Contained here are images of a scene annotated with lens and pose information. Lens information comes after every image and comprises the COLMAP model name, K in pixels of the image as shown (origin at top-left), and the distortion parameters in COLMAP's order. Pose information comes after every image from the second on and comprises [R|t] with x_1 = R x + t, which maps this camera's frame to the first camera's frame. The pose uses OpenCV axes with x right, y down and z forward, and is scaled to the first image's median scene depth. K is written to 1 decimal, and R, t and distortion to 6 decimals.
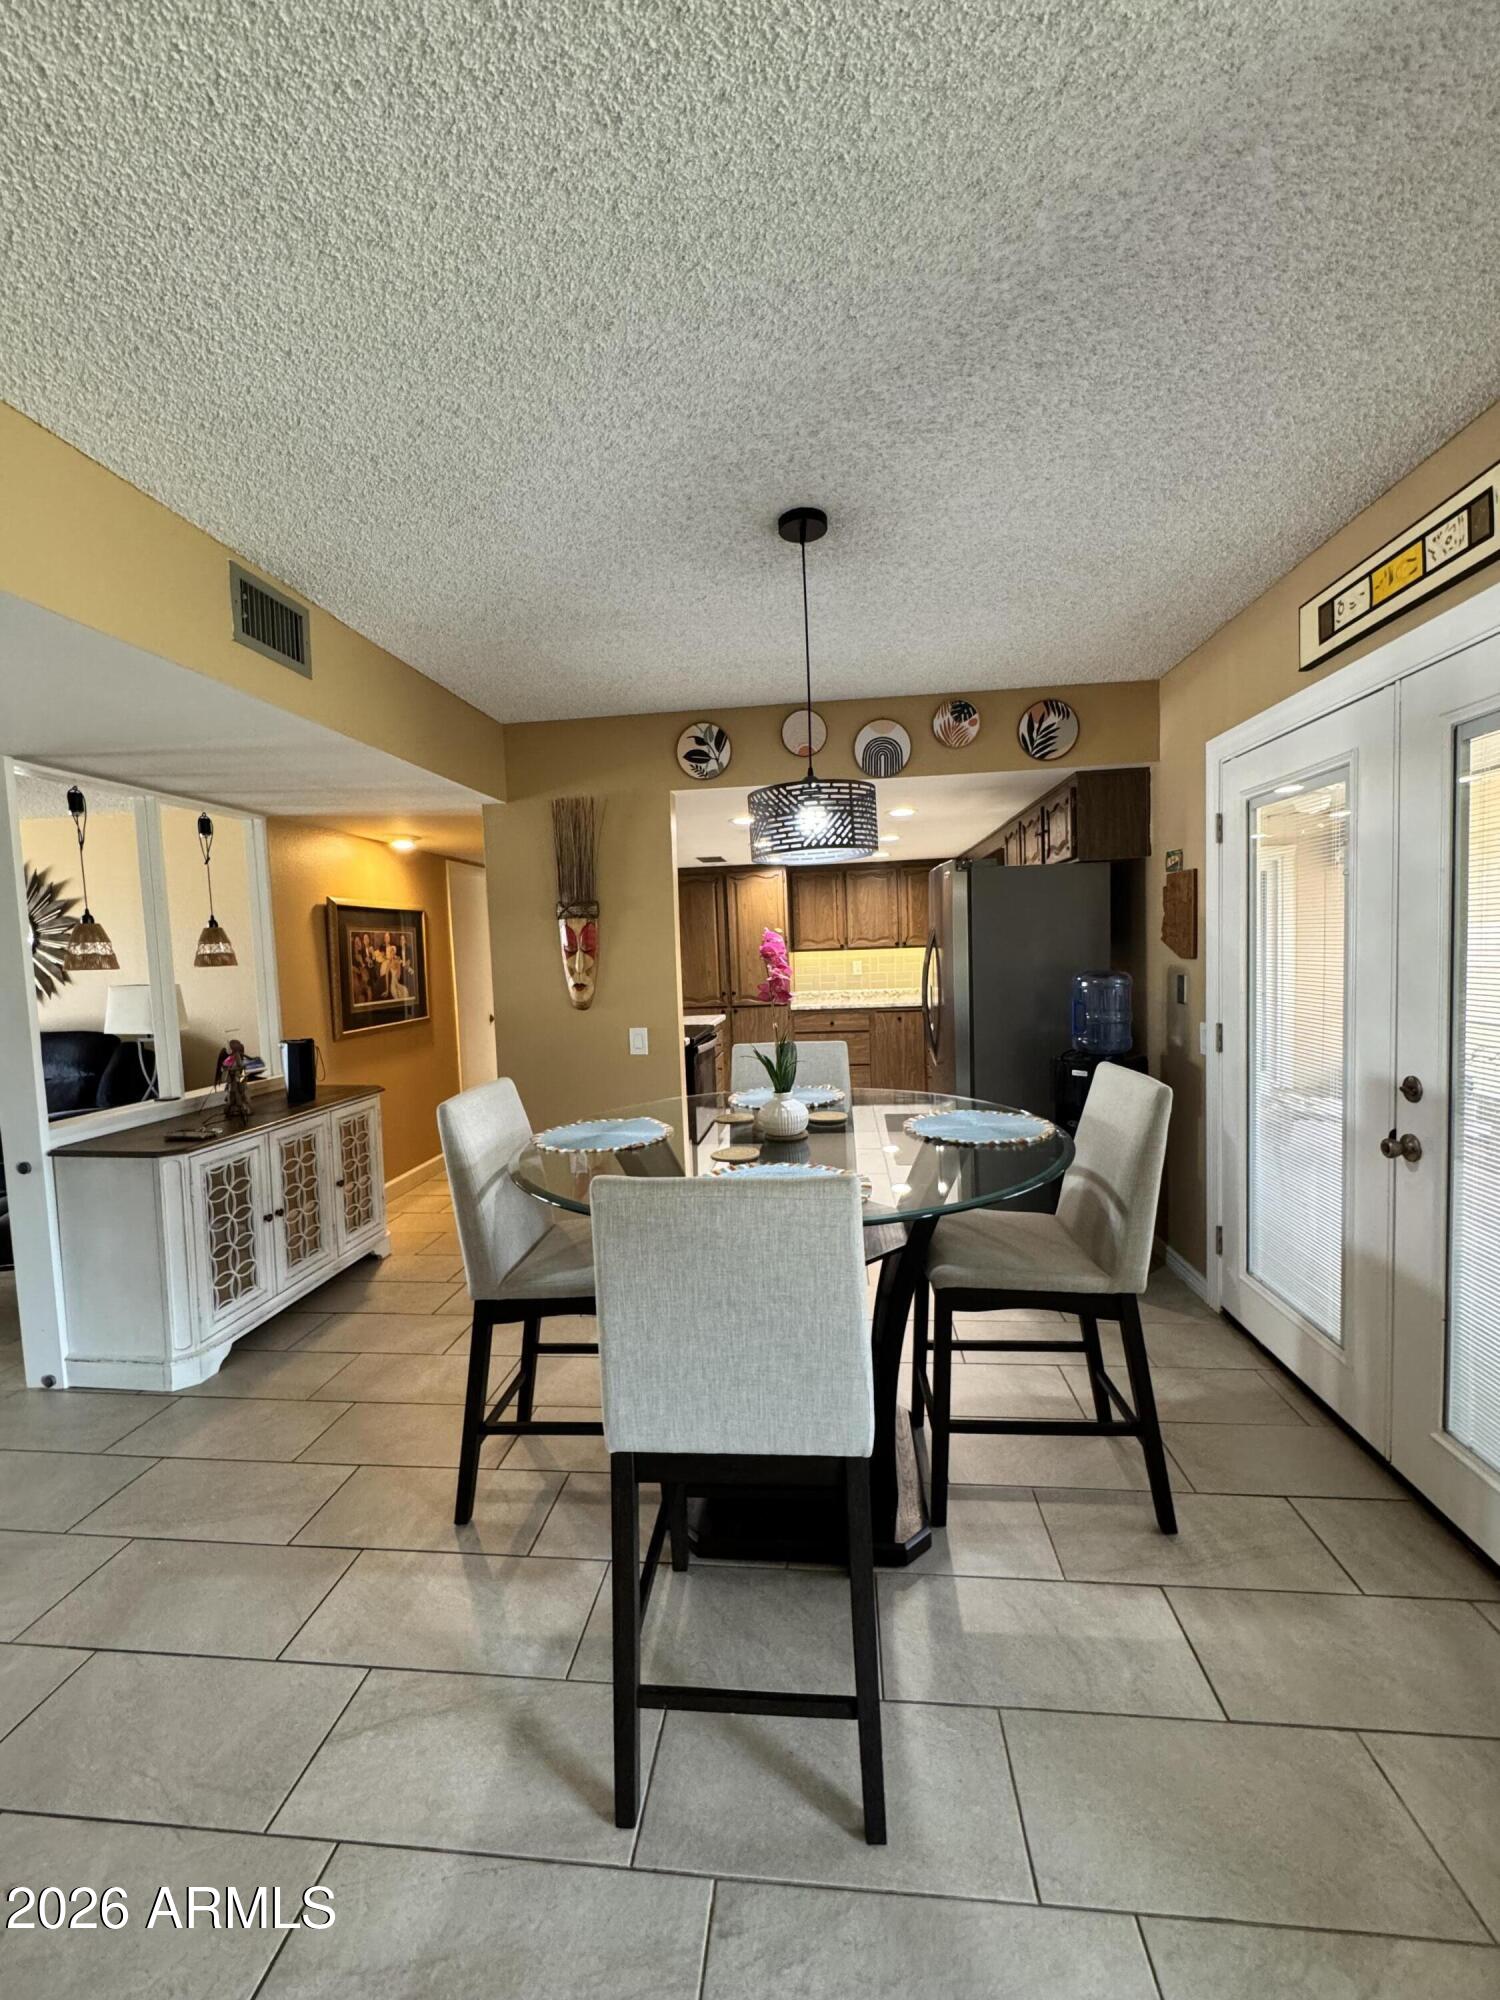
lens RADIAL K [[799.6, 0, 755.5], [0, 799.6, 1000.4], [0, 0, 1]] dist [-0.002641, 0.000346]
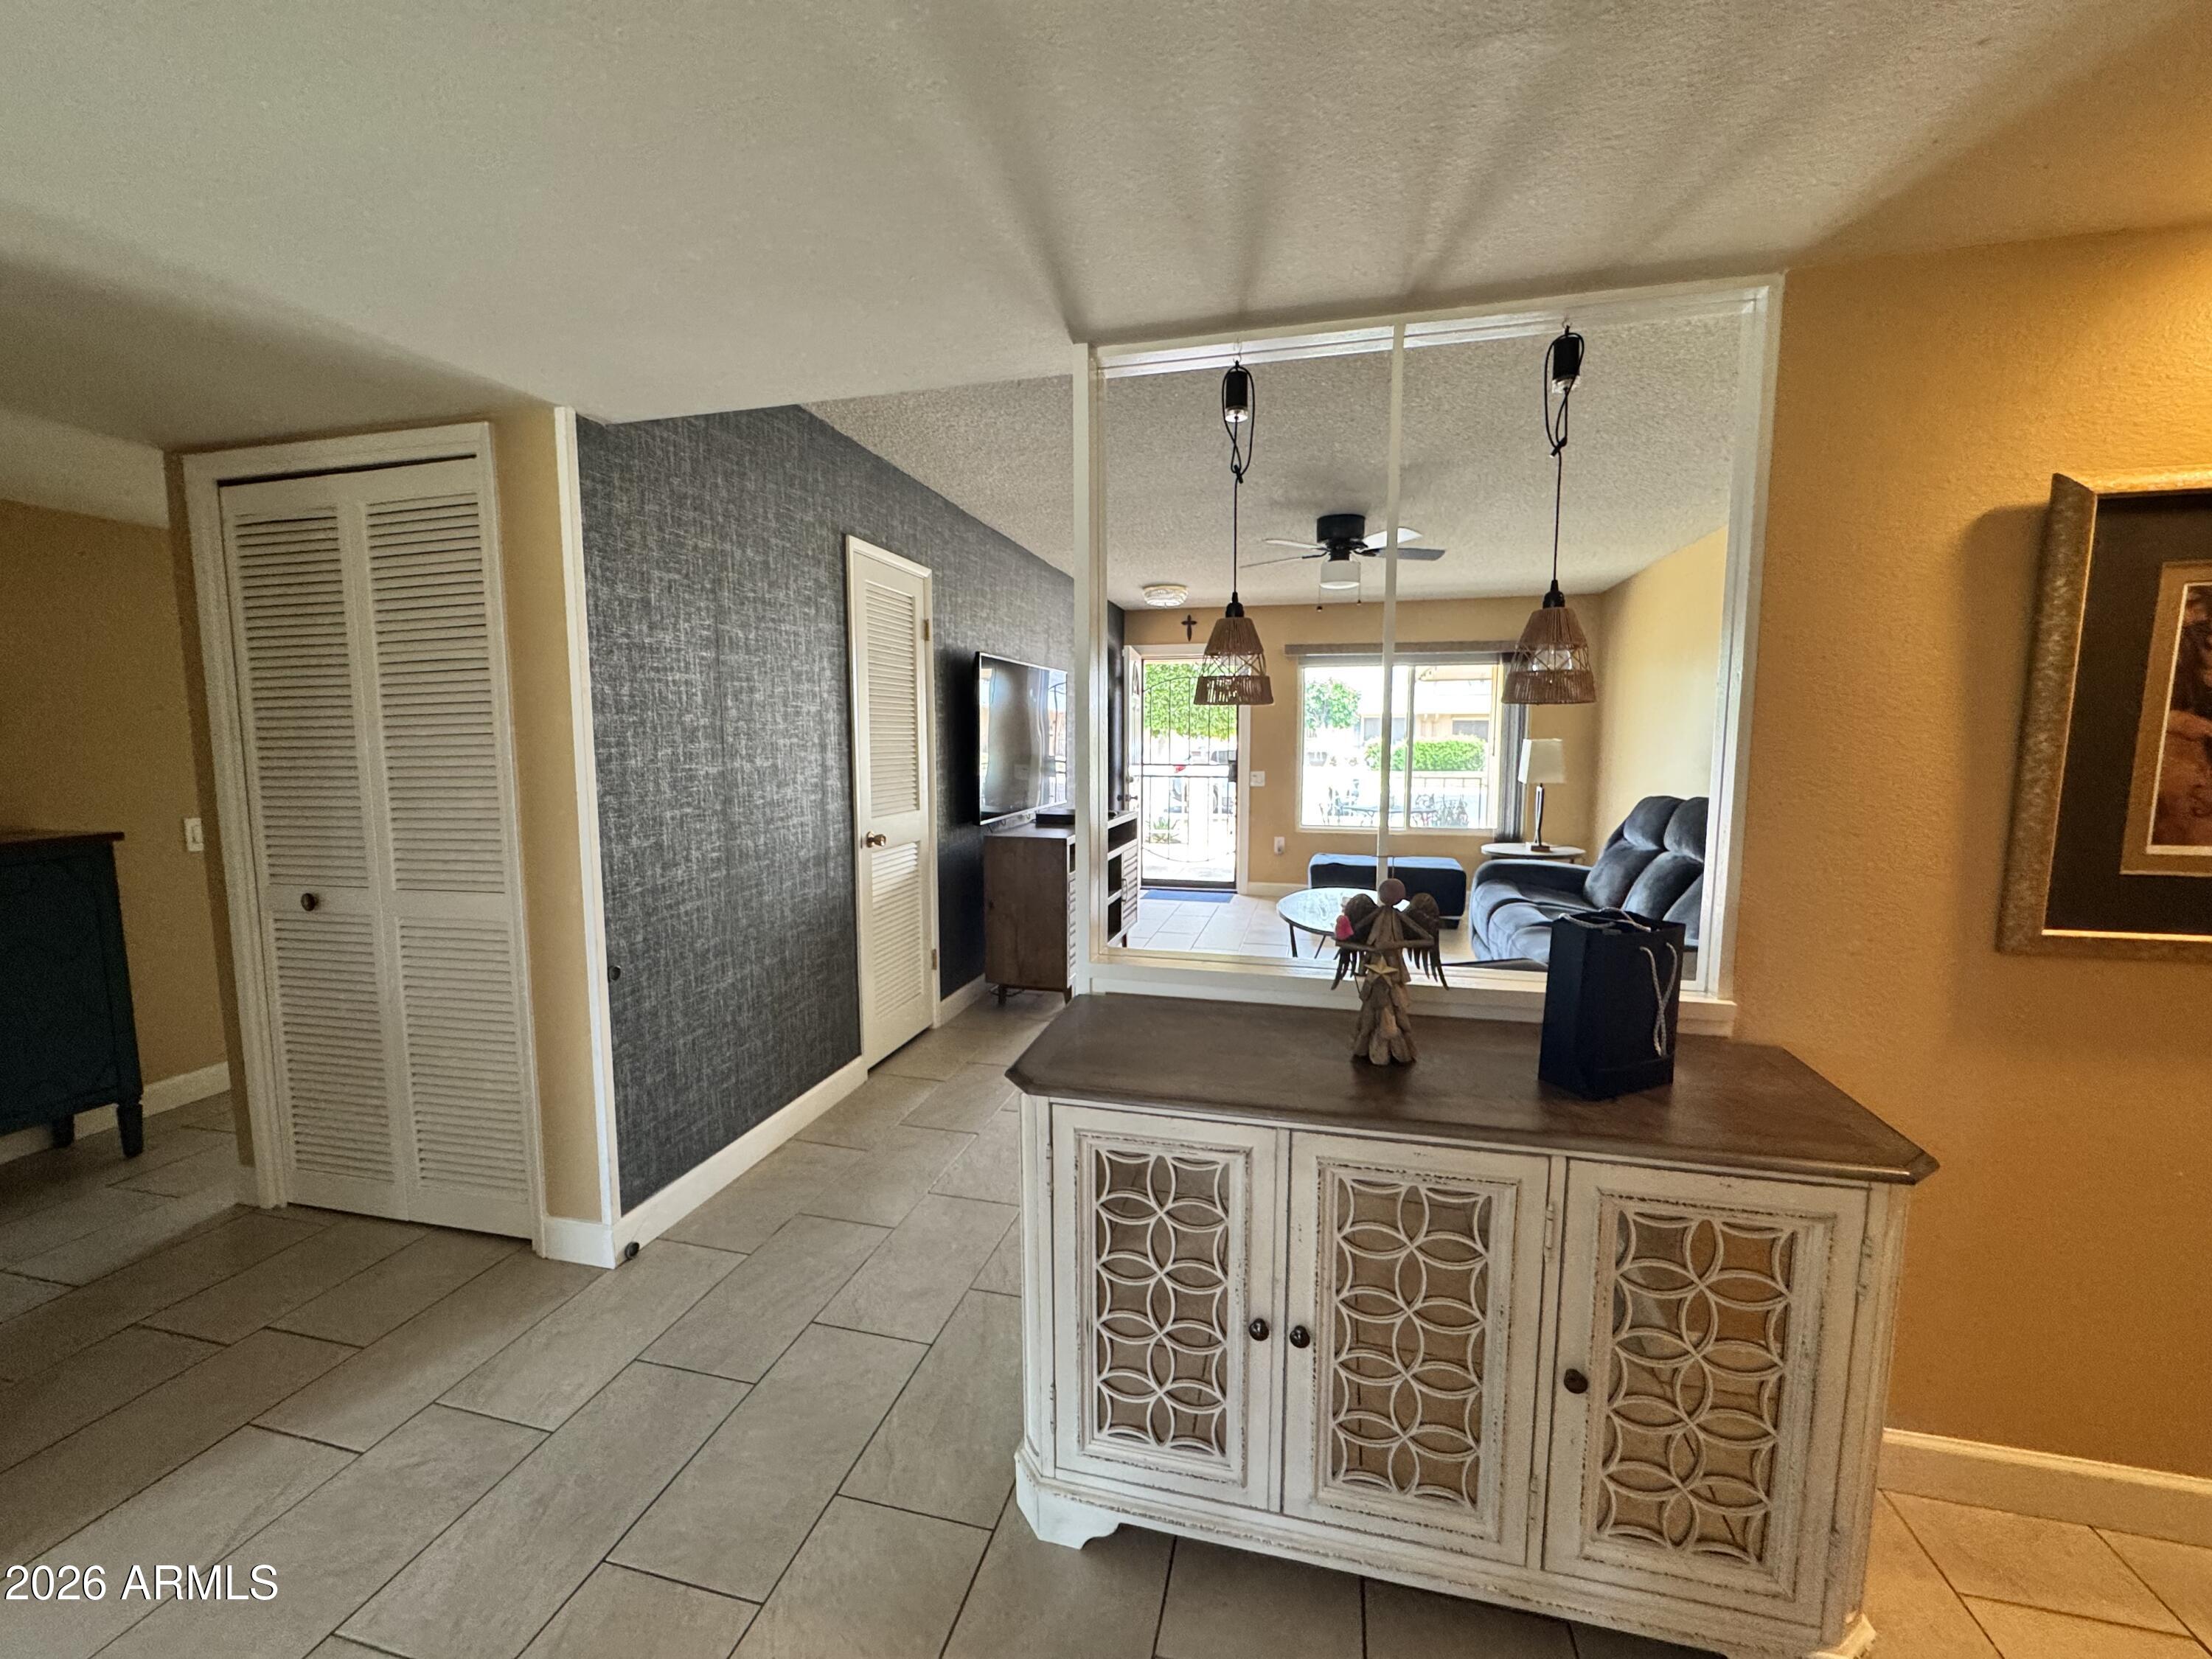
lens RADIAL K [[884.3, 0, 1102.2], [0, 884.3, 832.2], [0, 0, 1]] dist [-0.002641, 0.000346]
pose [[-0.138323, 0.145901, -0.979581, -0.285818], [-0.059210, 0.986102, 0.155233, -0.055587], [0.988616, 0.079473, -0.127762, 1.369133]]
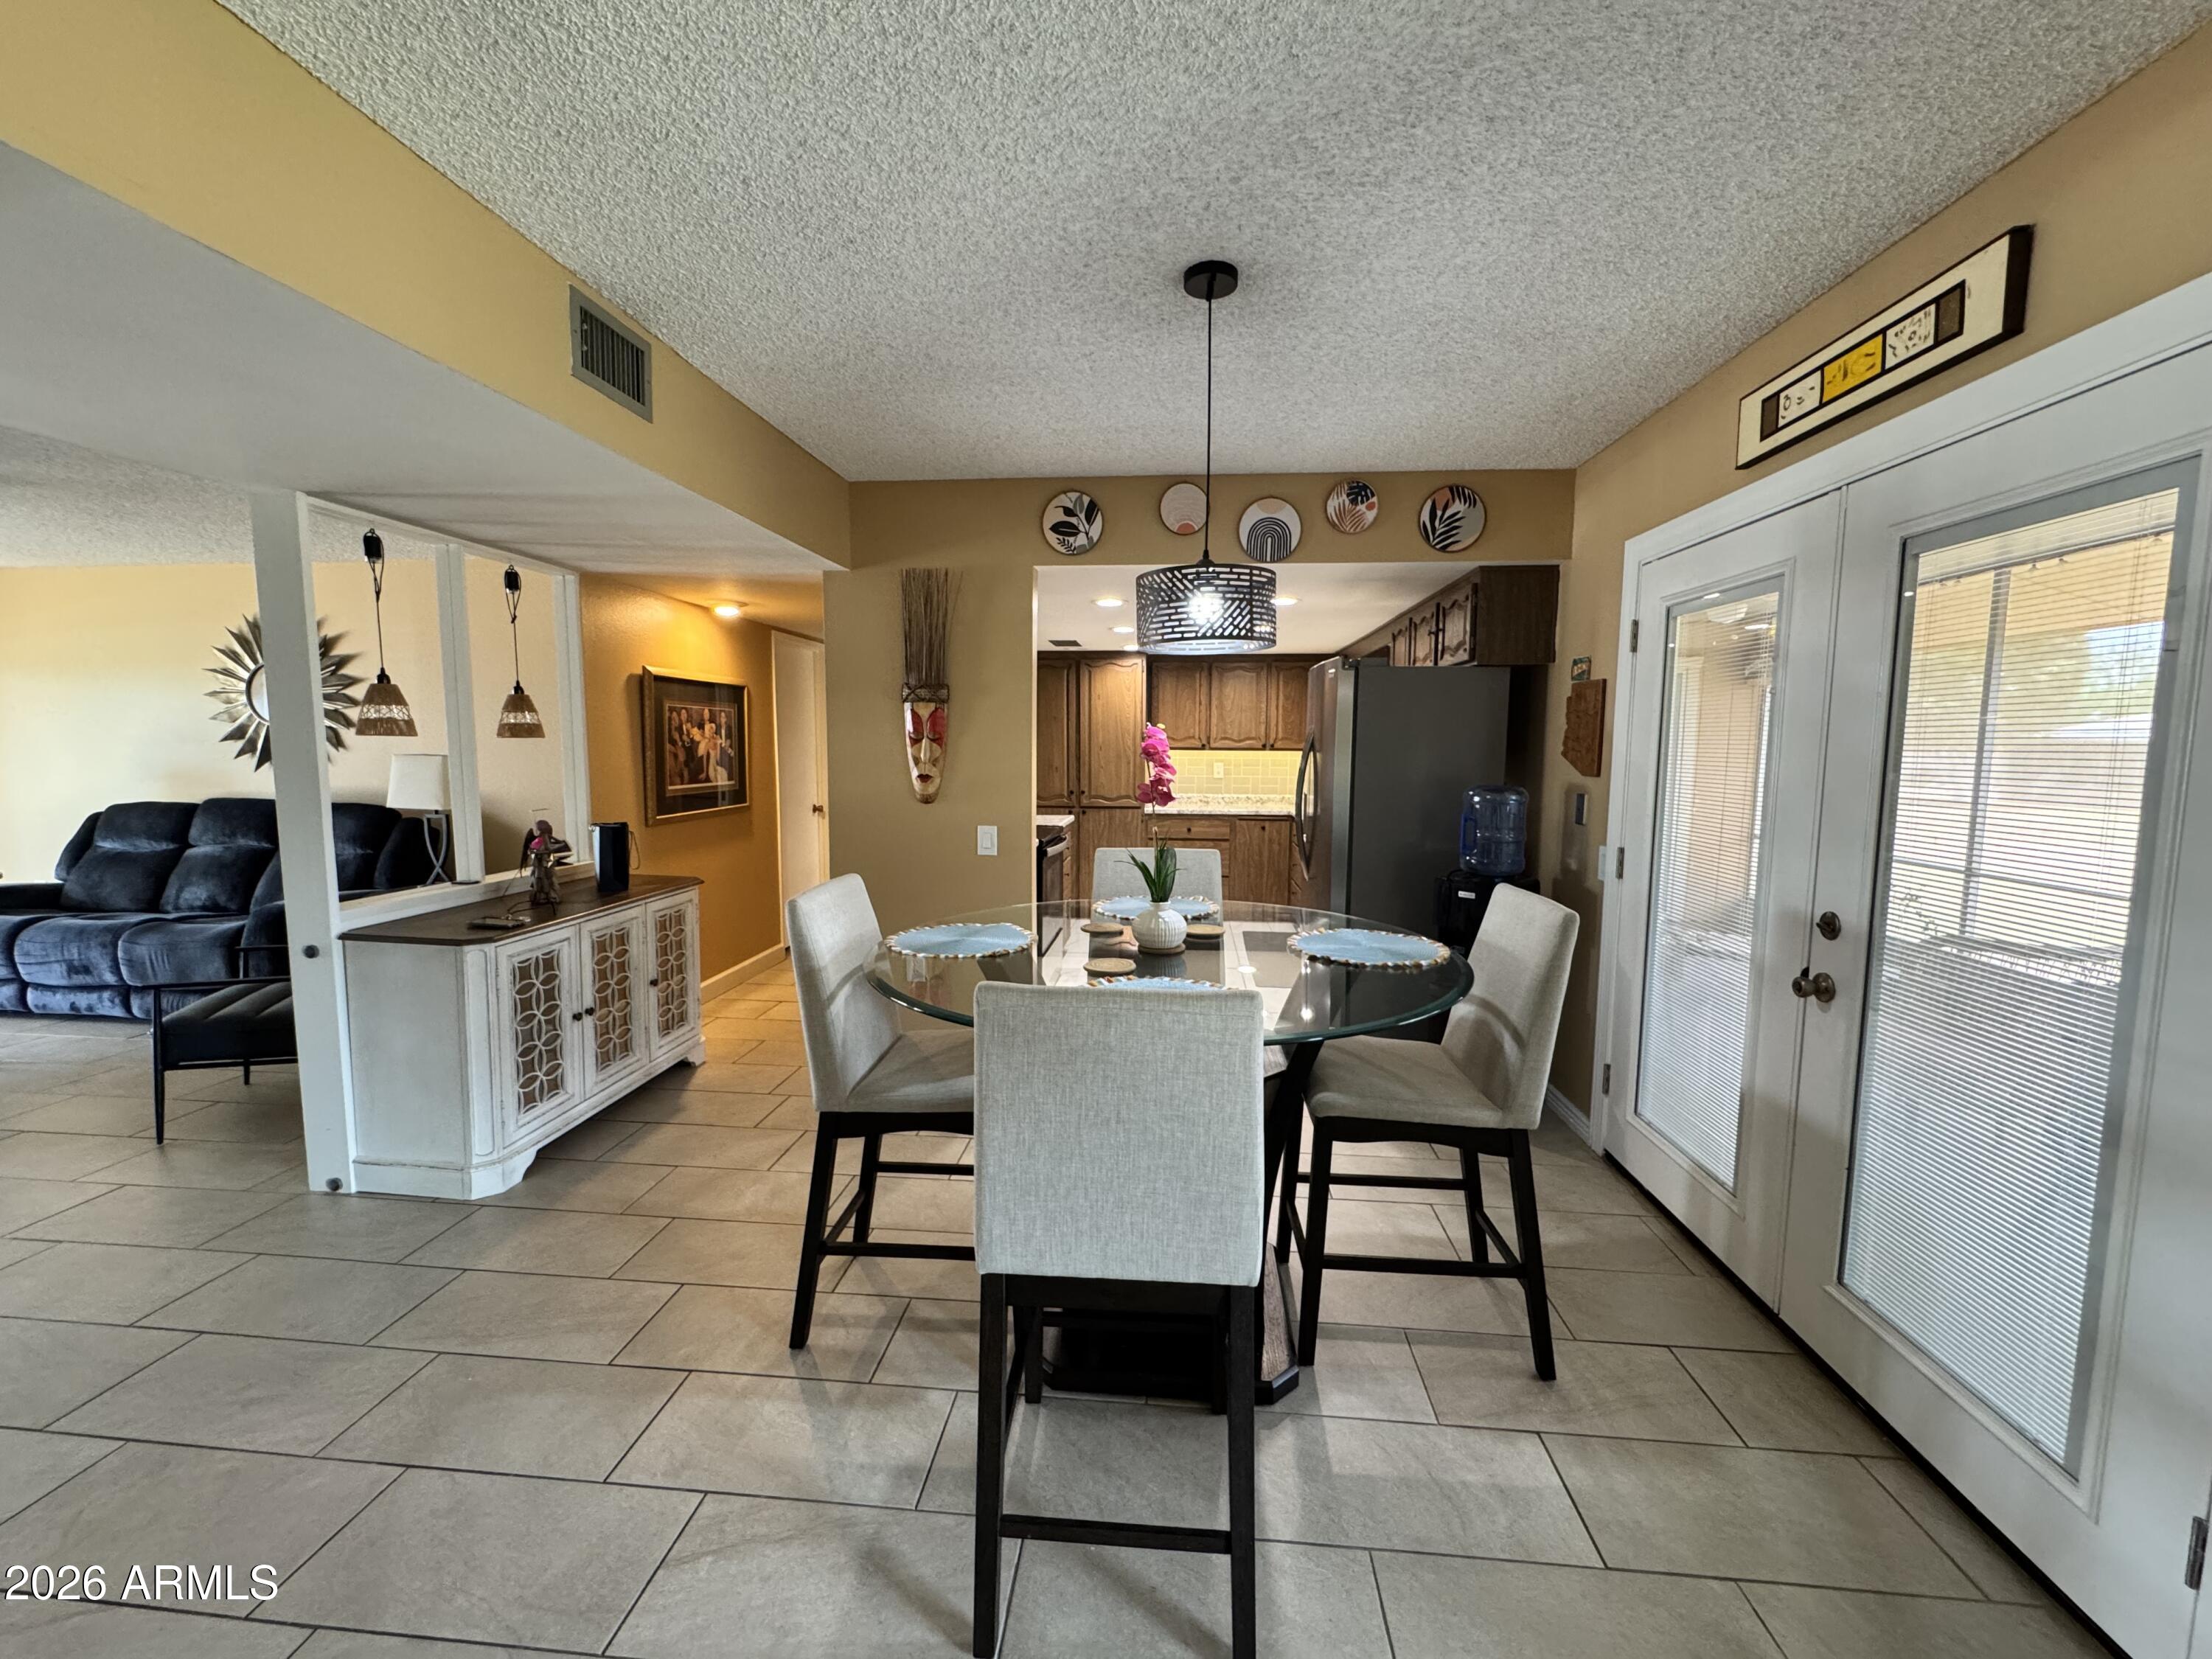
lens RADIAL K [[884.3, 0, 1108.6], [0, 884.3, 829.5], [0, 0, 1]] dist [-0.002641, 0.000346]
pose [[0.998917, 0.042189, 0.019603, -0.046420], [-0.042793, 0.998588, 0.031466, 0.001425], [-0.018248, -0.032270, 0.999313, -0.018780]]
